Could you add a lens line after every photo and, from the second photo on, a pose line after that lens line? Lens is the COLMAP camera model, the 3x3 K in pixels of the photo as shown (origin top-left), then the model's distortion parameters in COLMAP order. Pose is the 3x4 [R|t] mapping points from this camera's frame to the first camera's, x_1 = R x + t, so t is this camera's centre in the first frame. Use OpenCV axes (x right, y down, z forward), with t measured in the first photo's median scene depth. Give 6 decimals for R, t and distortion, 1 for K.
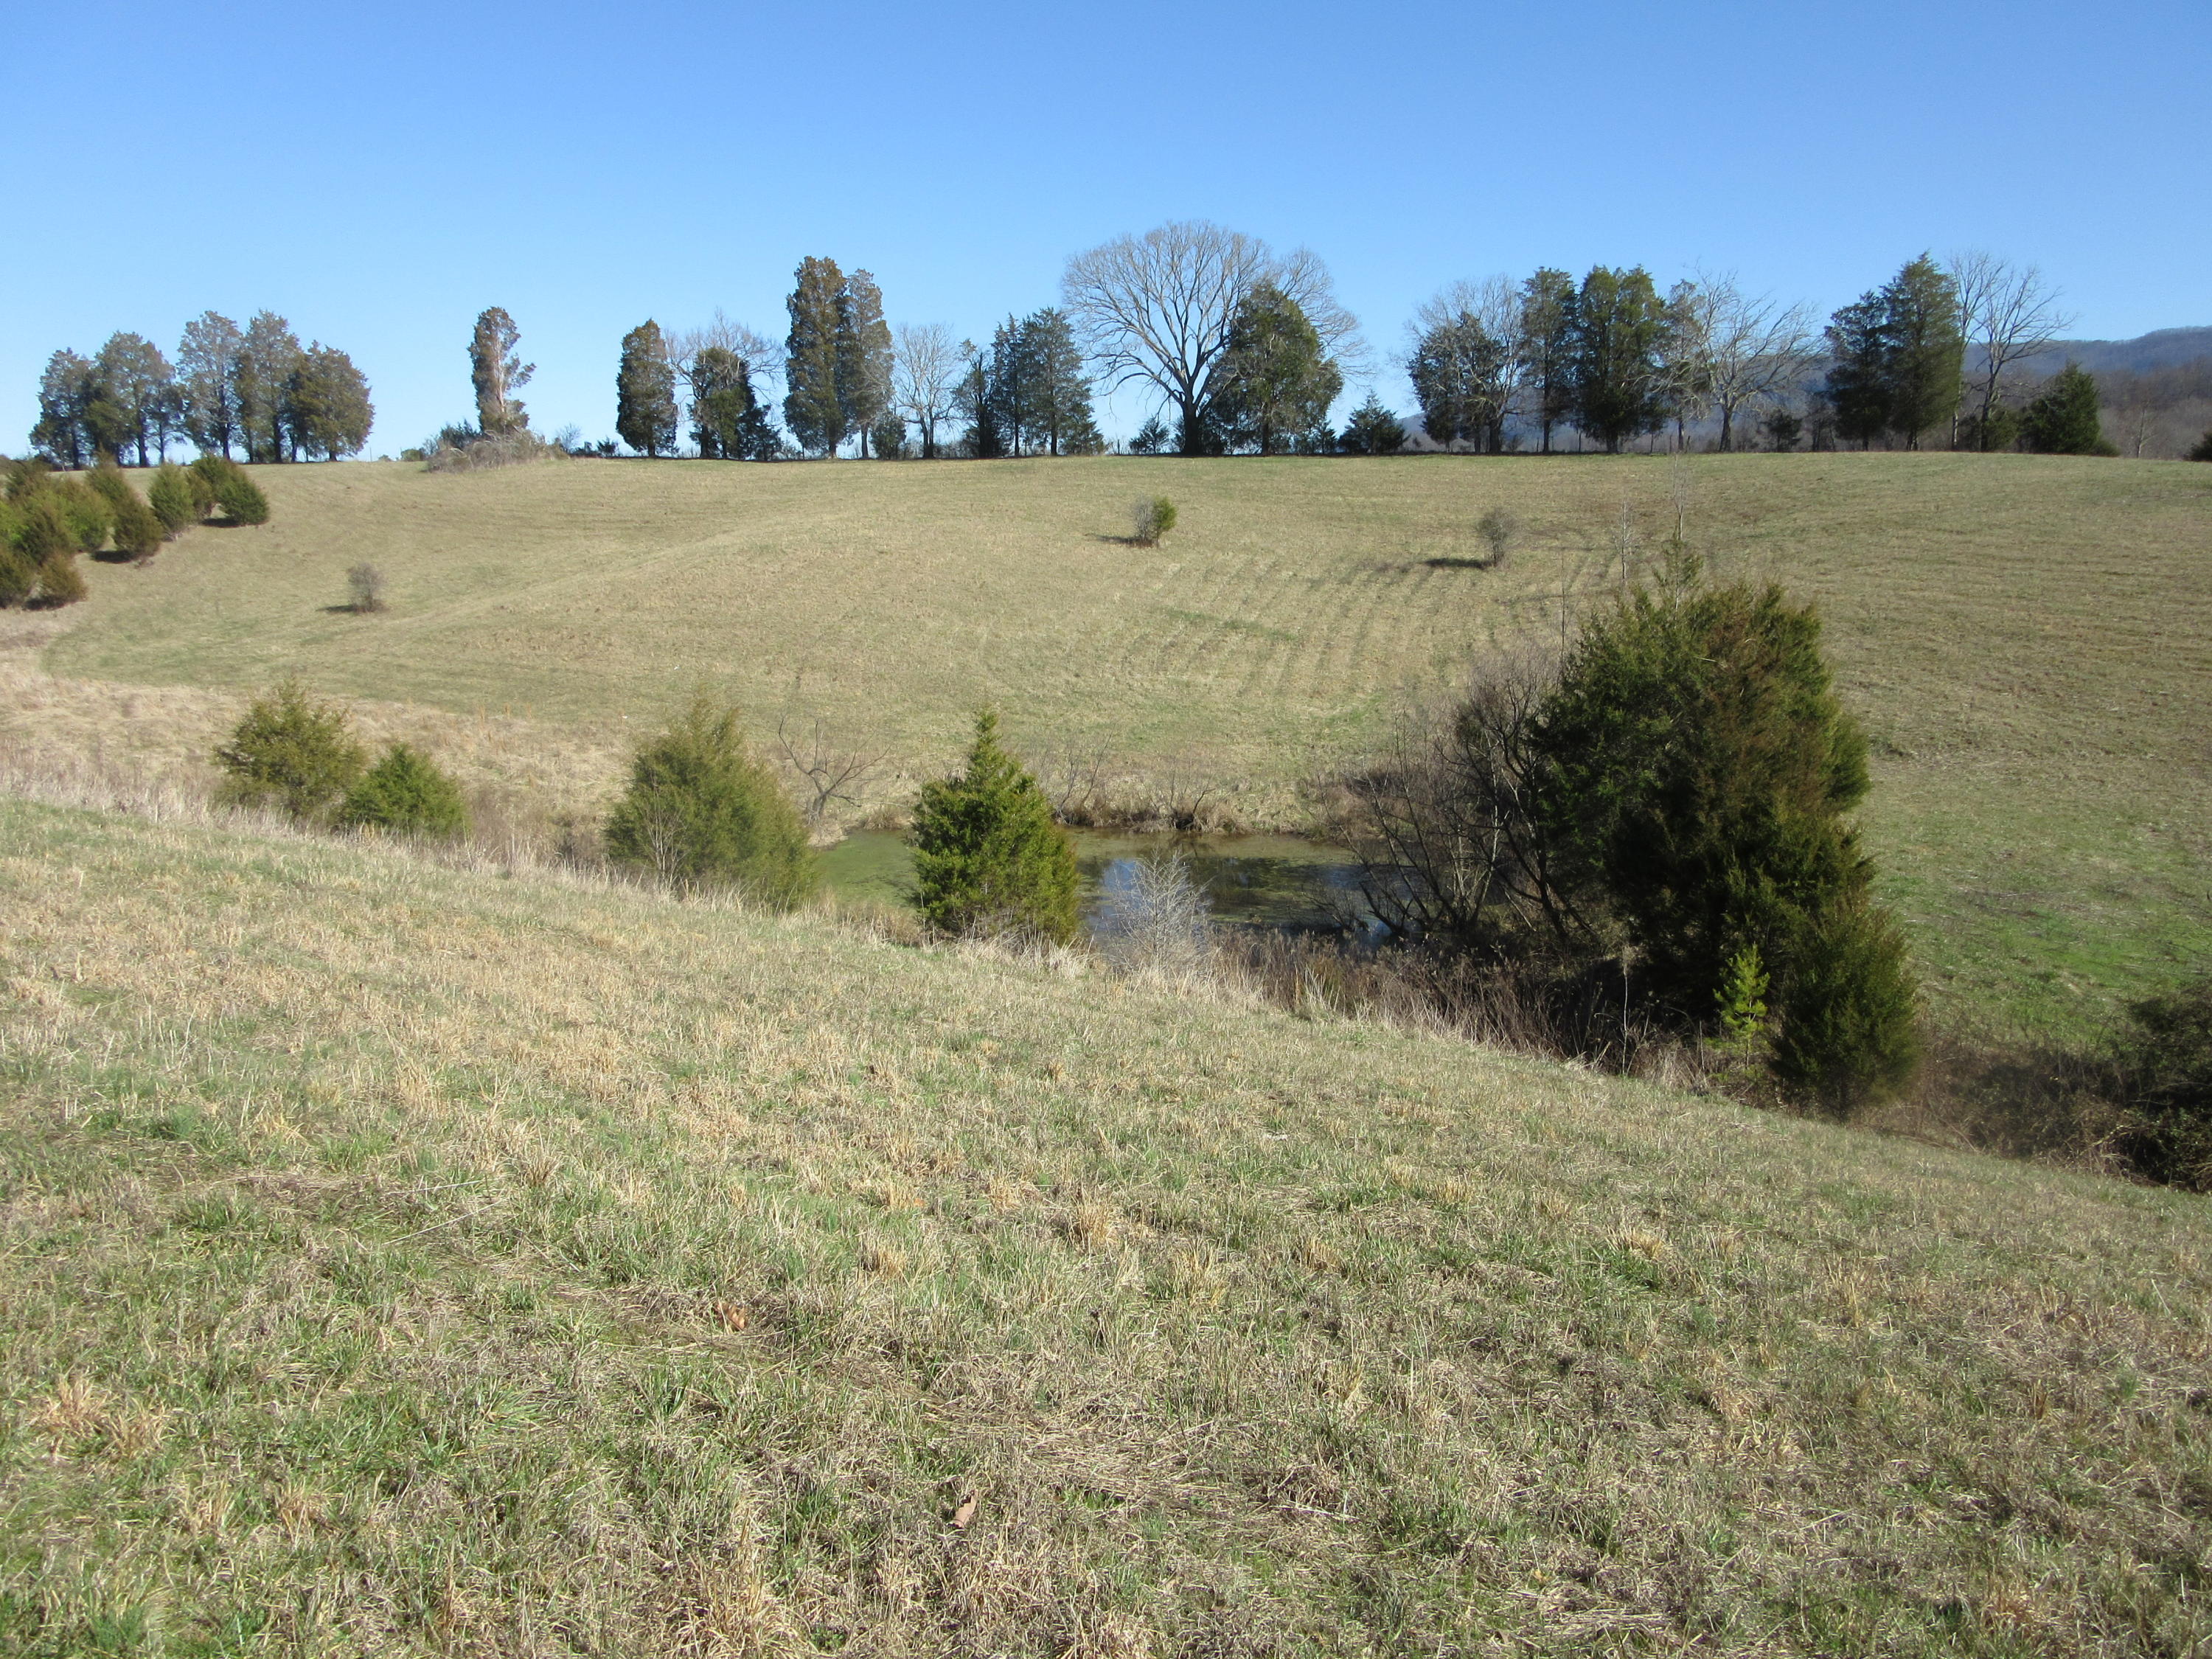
lens RADIAL K [[1643.4, 0, 1106.0], [0, 1643.4, 829.5], [0, 0, 1]] dist [-0.027310, 0.007393]
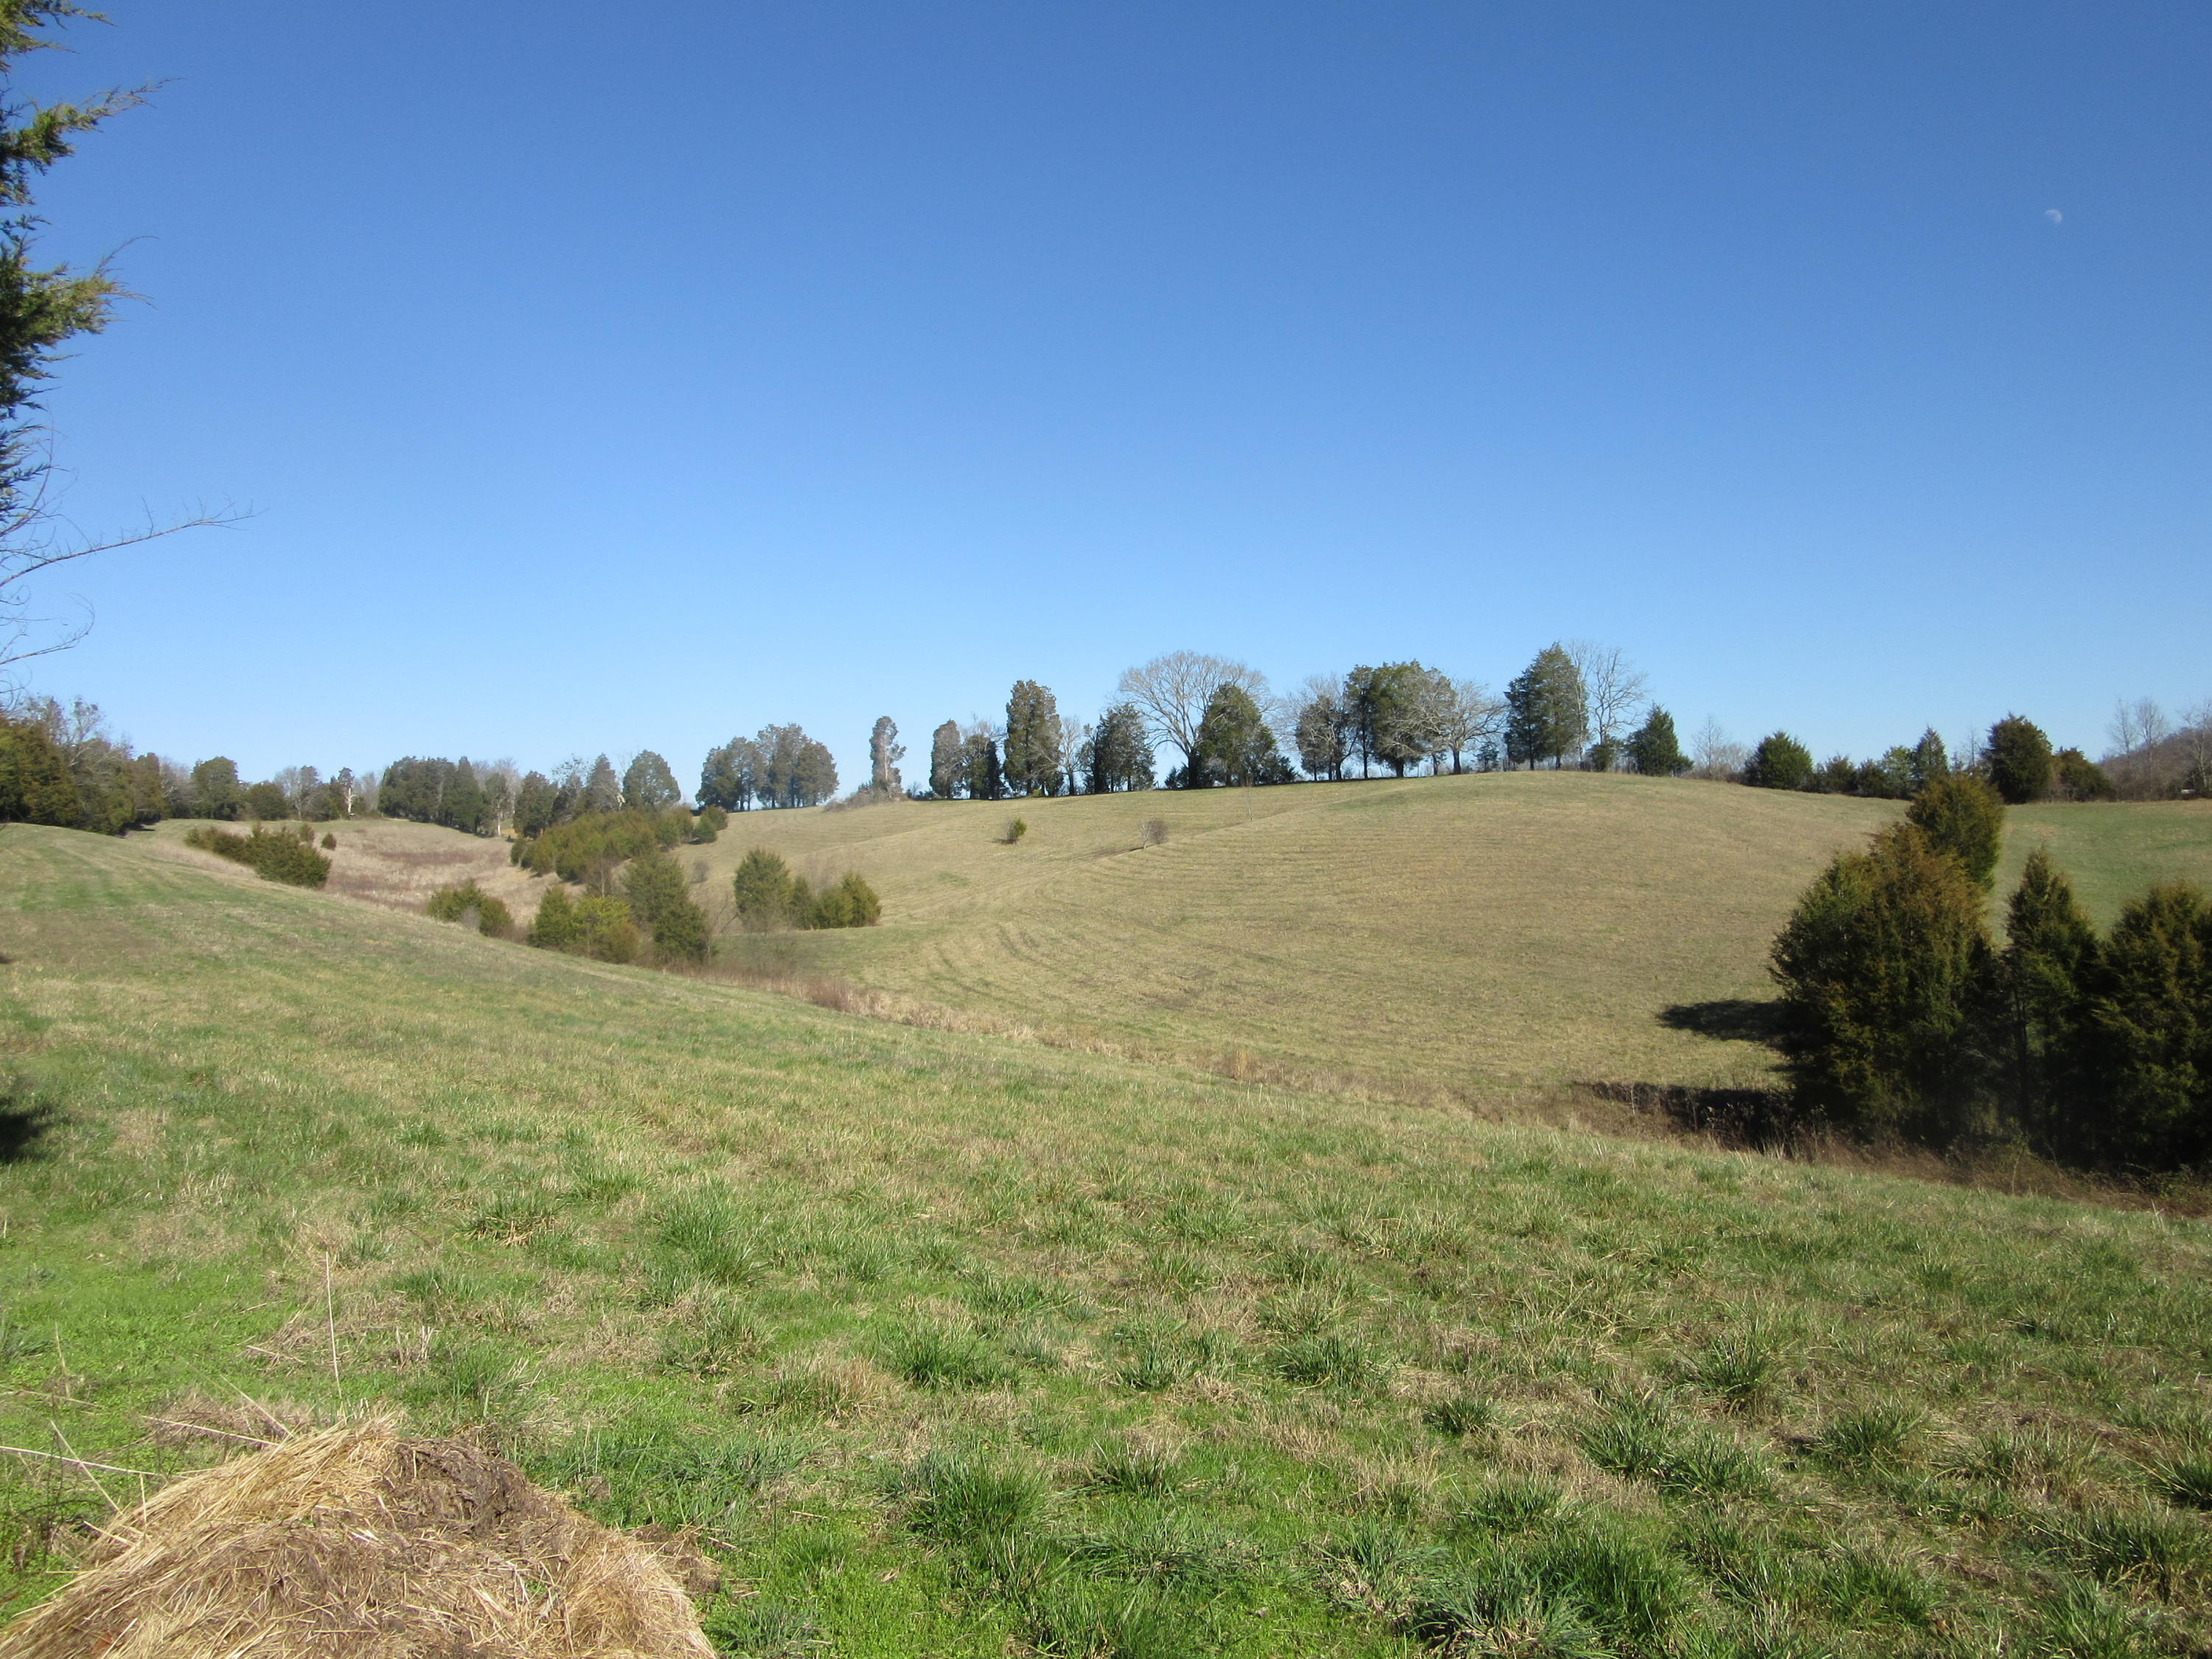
lens RADIAL K [[1643.4, 0, 1106.0], [0, 1643.4, 829.5], [0, 0, 1]] dist [-0.027310, 0.007393]
pose [[0.871879, -0.022215, -0.489217, 0.728252], [-0.069000, 0.983433, -0.167628, 0.081768], [0.484836, 0.179907, 0.855901, -0.387595]]
